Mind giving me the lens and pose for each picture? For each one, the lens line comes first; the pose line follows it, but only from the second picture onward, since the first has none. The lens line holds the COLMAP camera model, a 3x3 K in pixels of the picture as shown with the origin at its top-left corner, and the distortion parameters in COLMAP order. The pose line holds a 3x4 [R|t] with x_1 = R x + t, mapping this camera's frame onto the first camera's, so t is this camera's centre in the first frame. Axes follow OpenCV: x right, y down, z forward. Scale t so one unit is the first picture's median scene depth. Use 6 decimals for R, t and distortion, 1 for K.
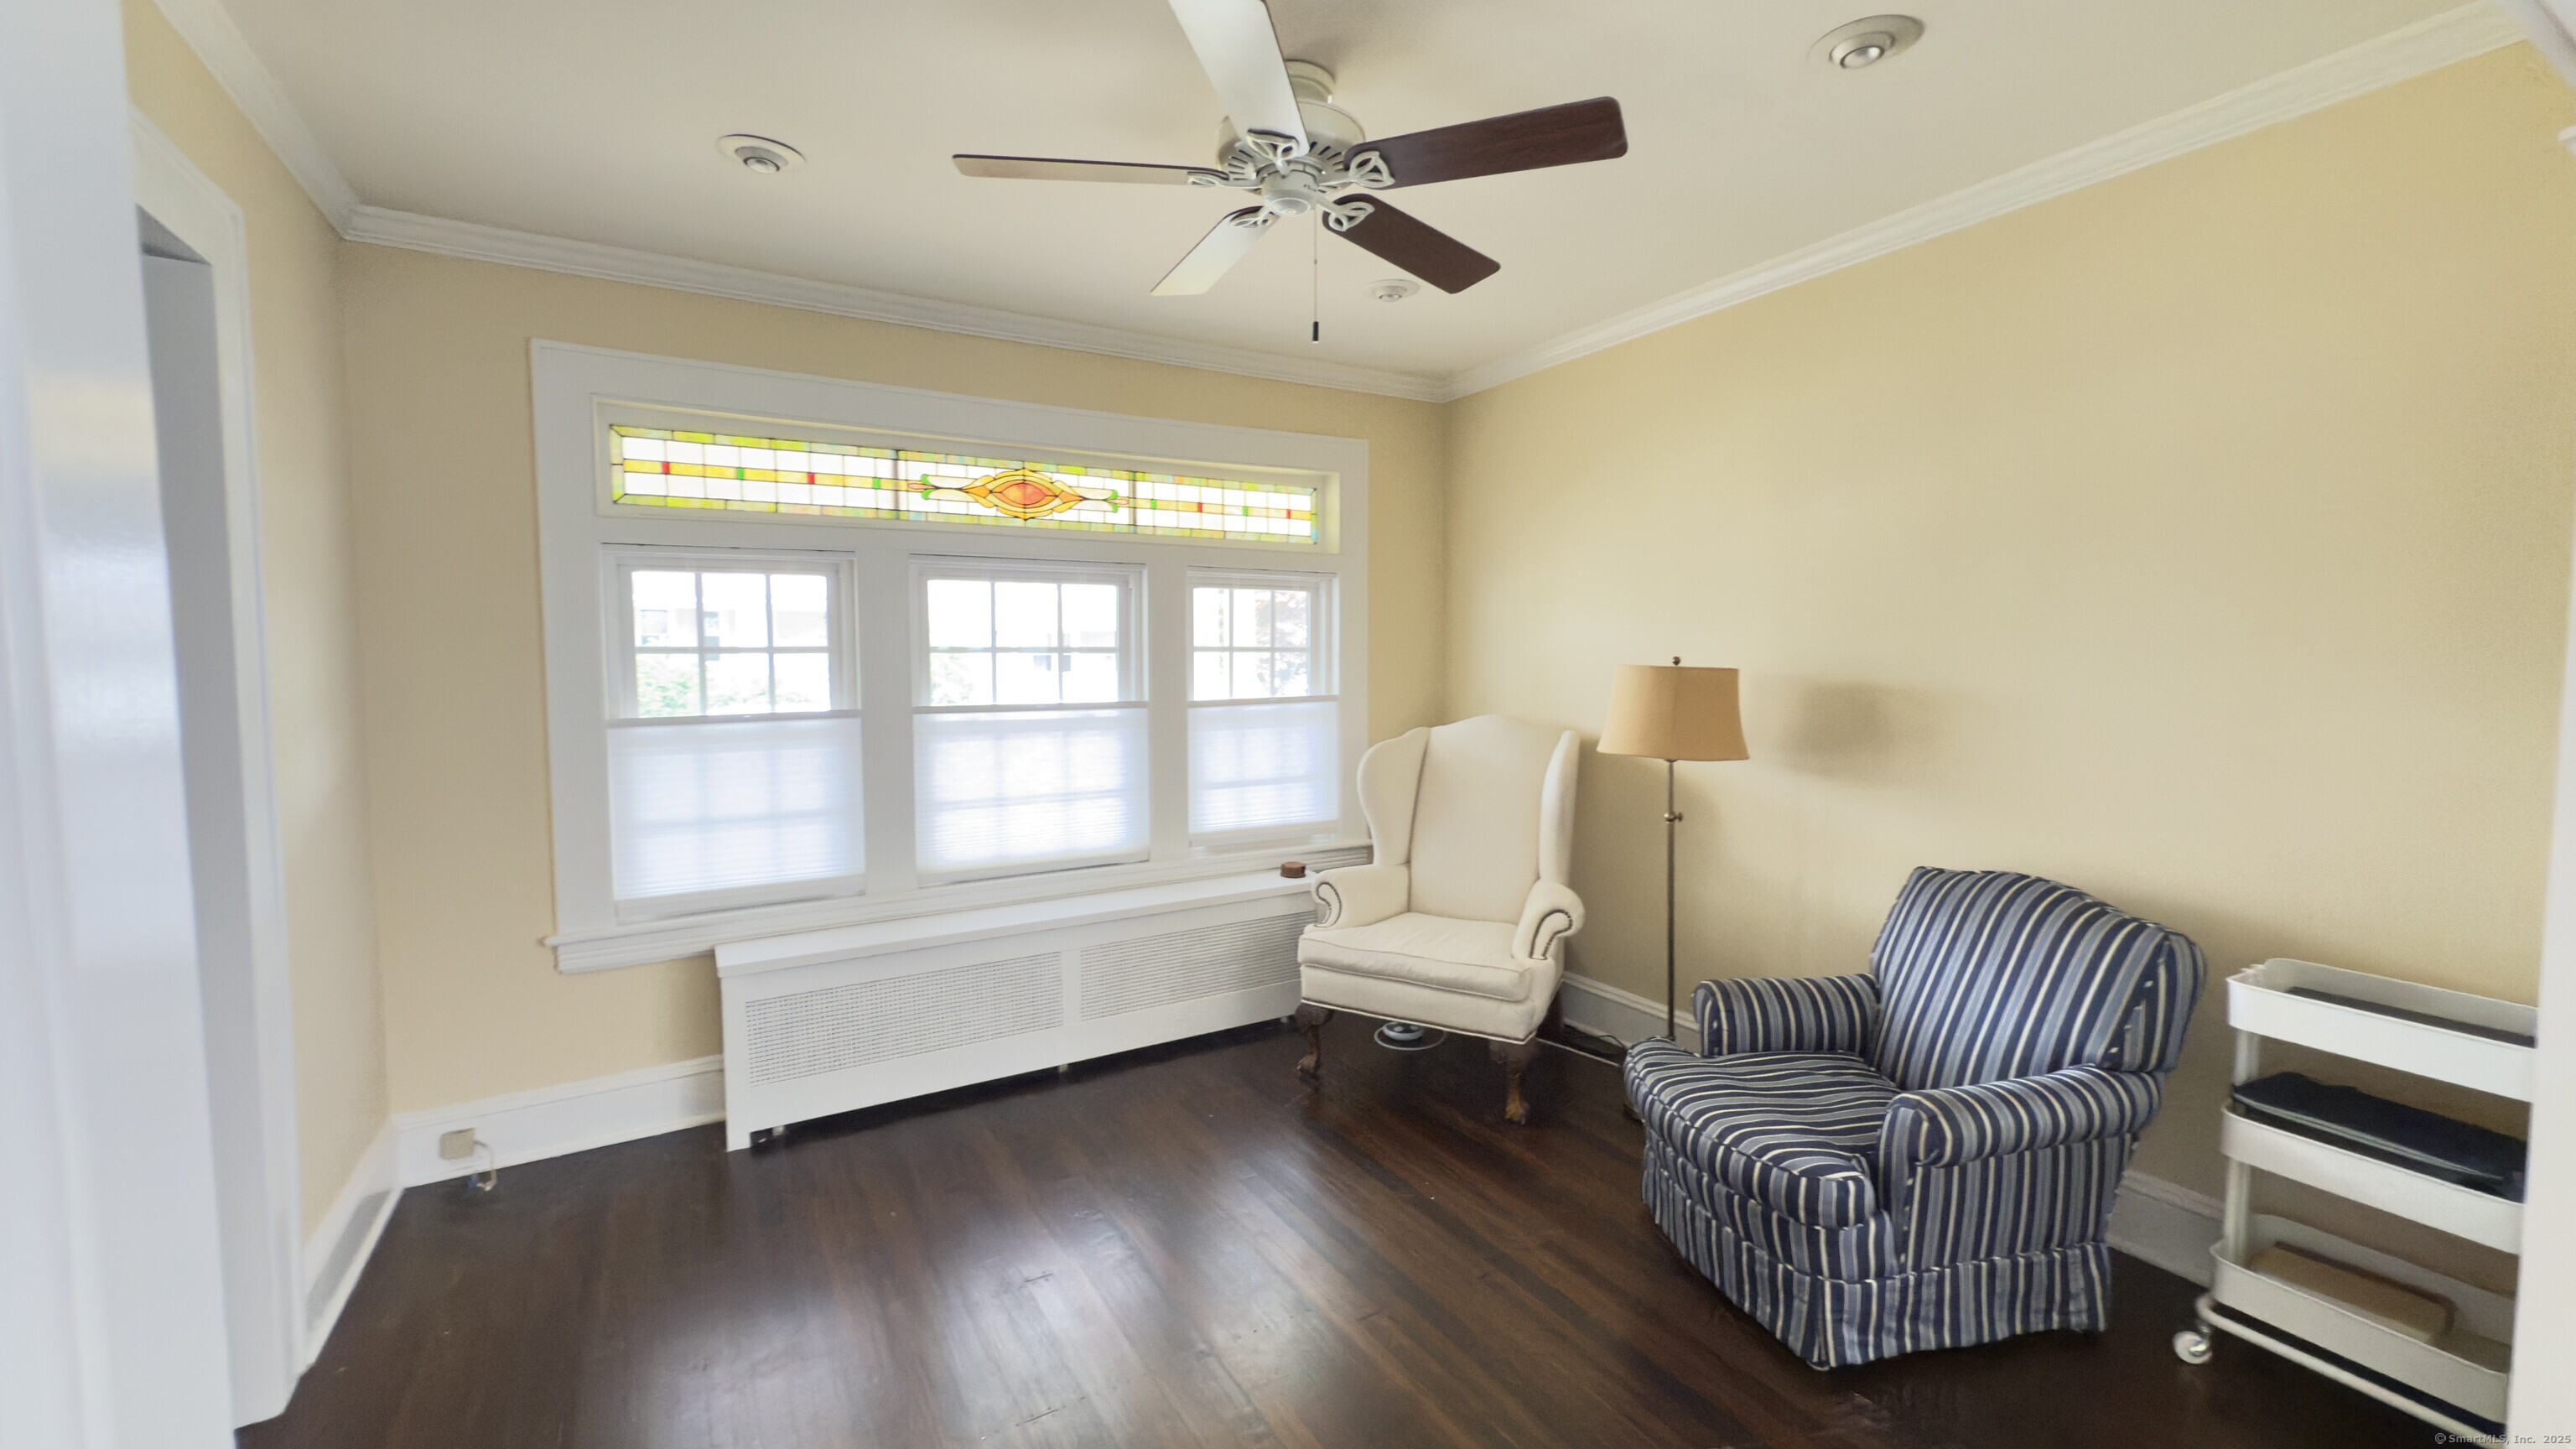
lens RADIAL K [[1032.6, 0, 1288.0], [0, 1032.6, 724.5], [0, 0, 1]] dist [-0.000848, -0.000079]
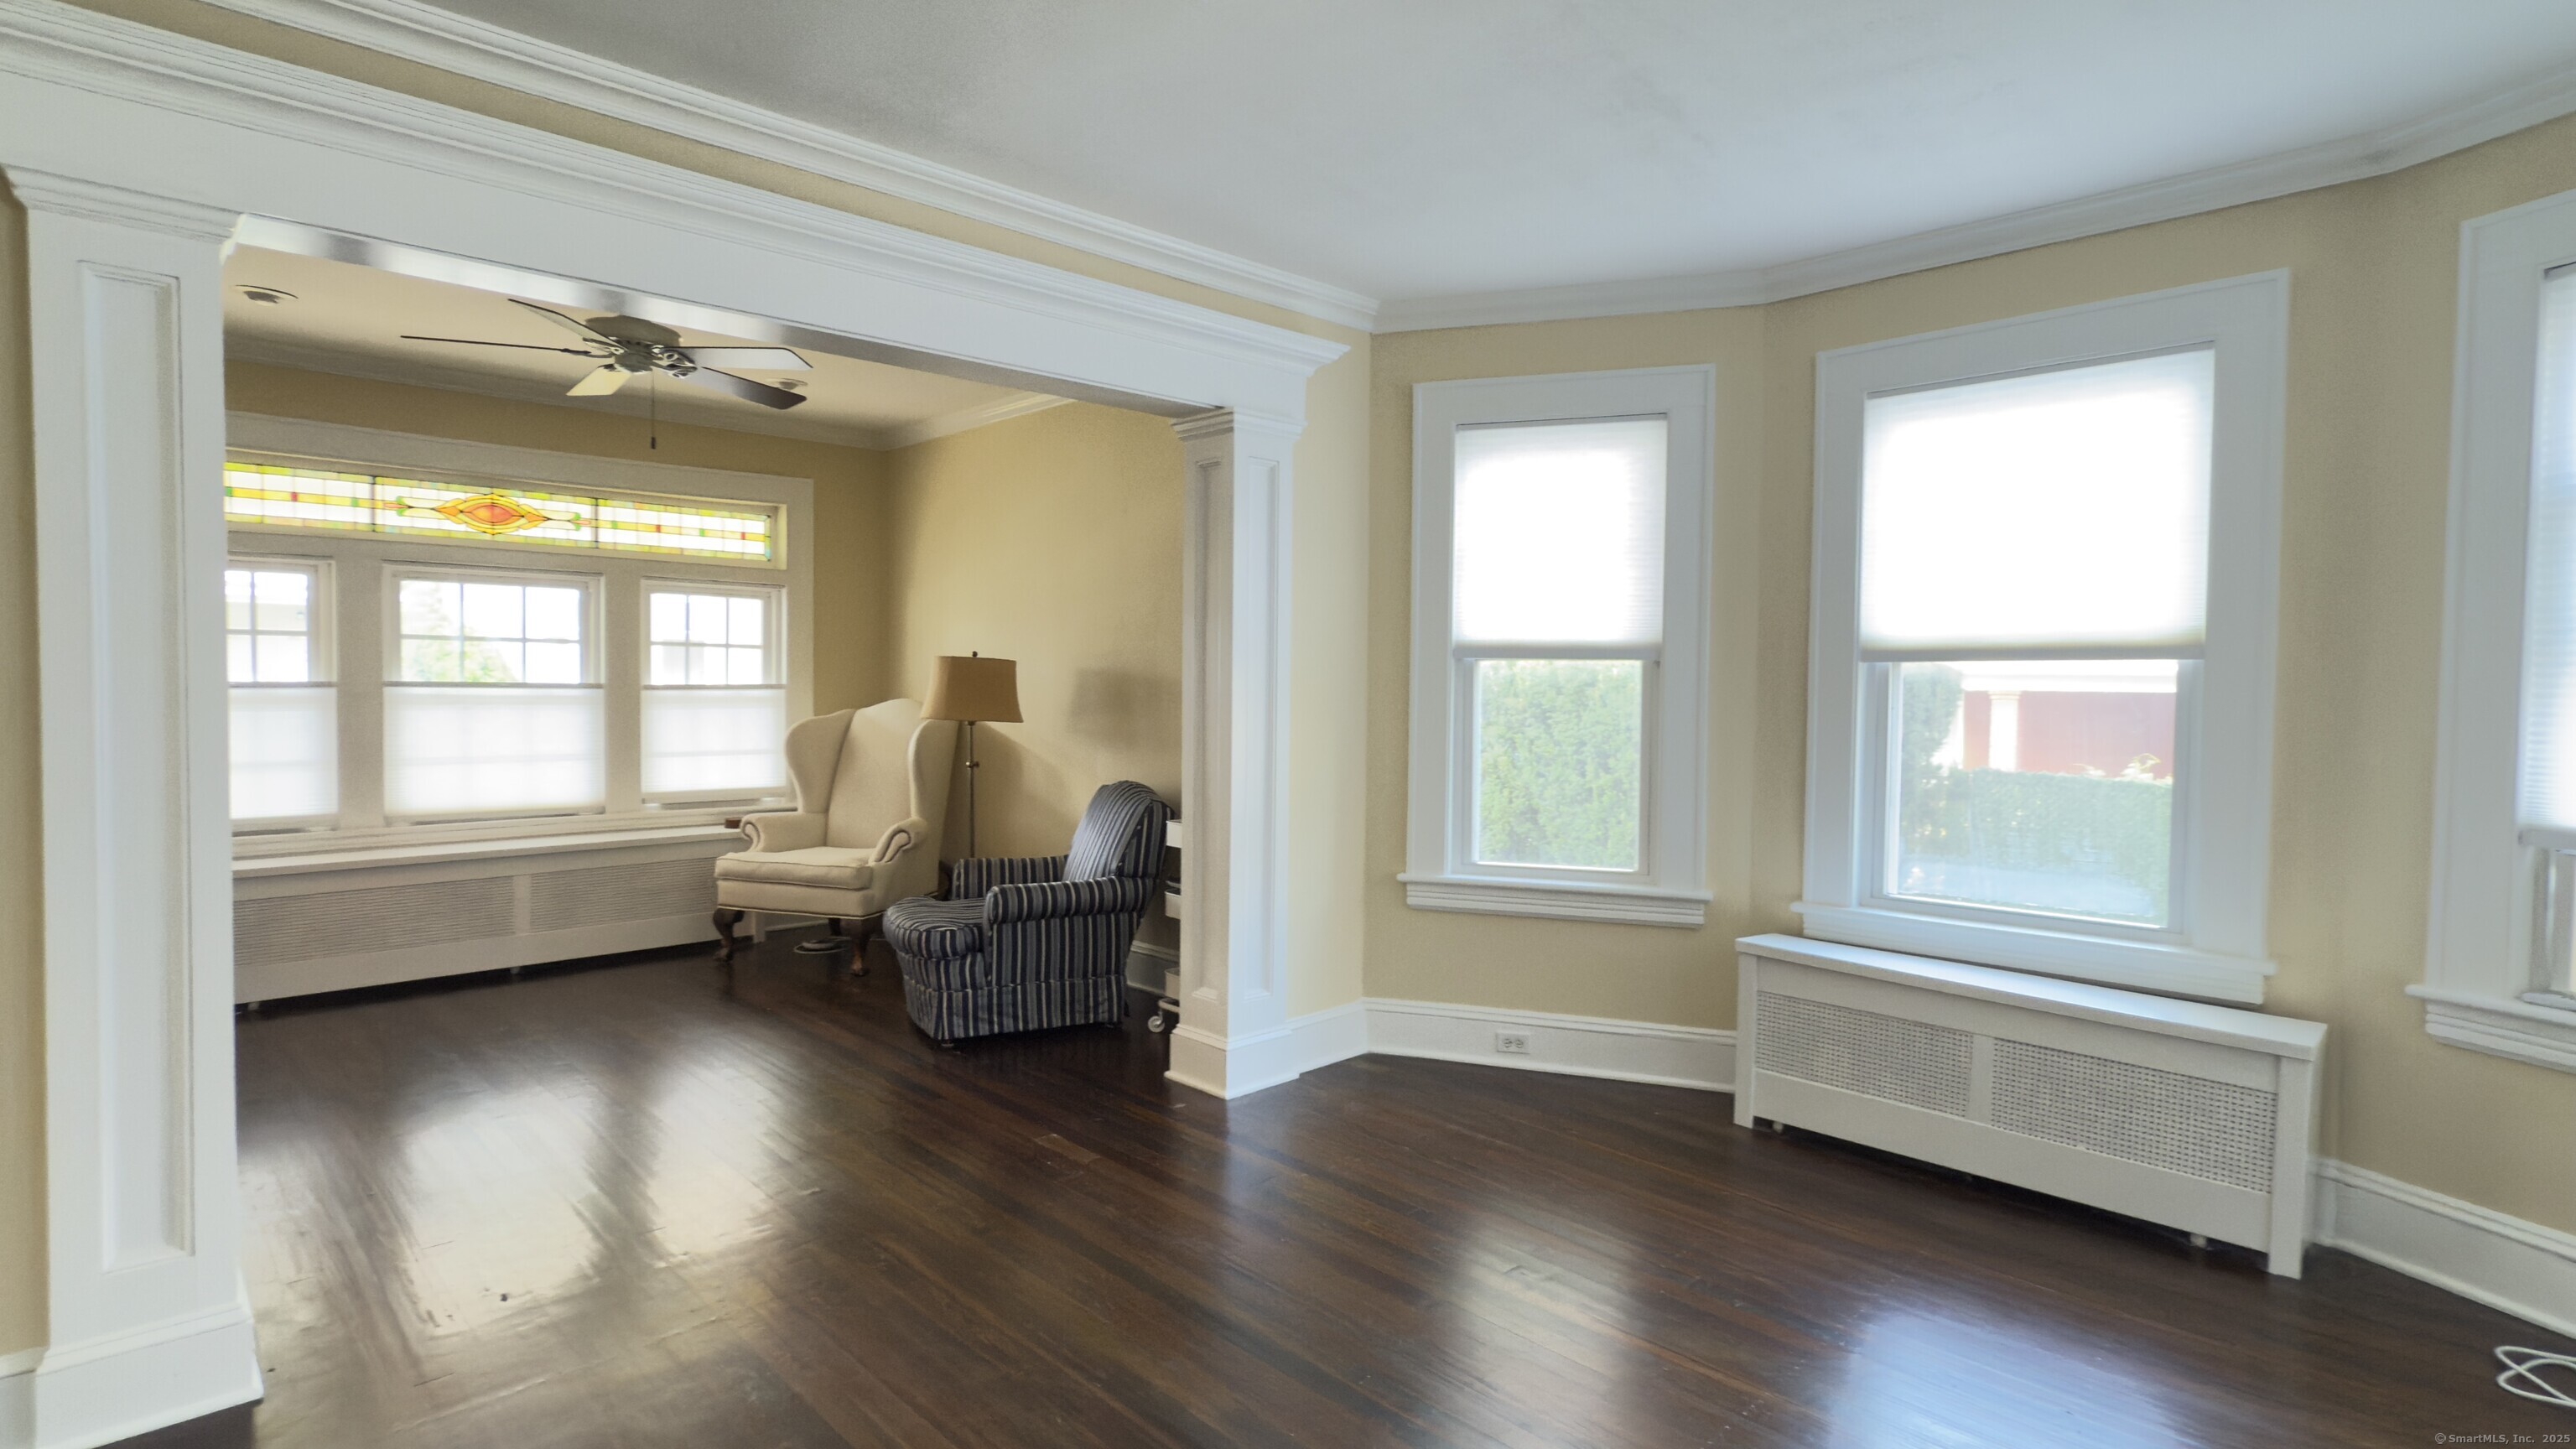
lens RADIAL K [[1247.6, 0, 1288.0], [0, 1247.6, 724.5], [0, 0, 1]] dist [-0.001036, -0.000302]
pose [[0.969607, 0.007019, 0.244566, 0.325593], [0.000108, 0.999576, -0.029114, 0.078607], [-0.244667, 0.028256, 0.969195, -0.723303]]
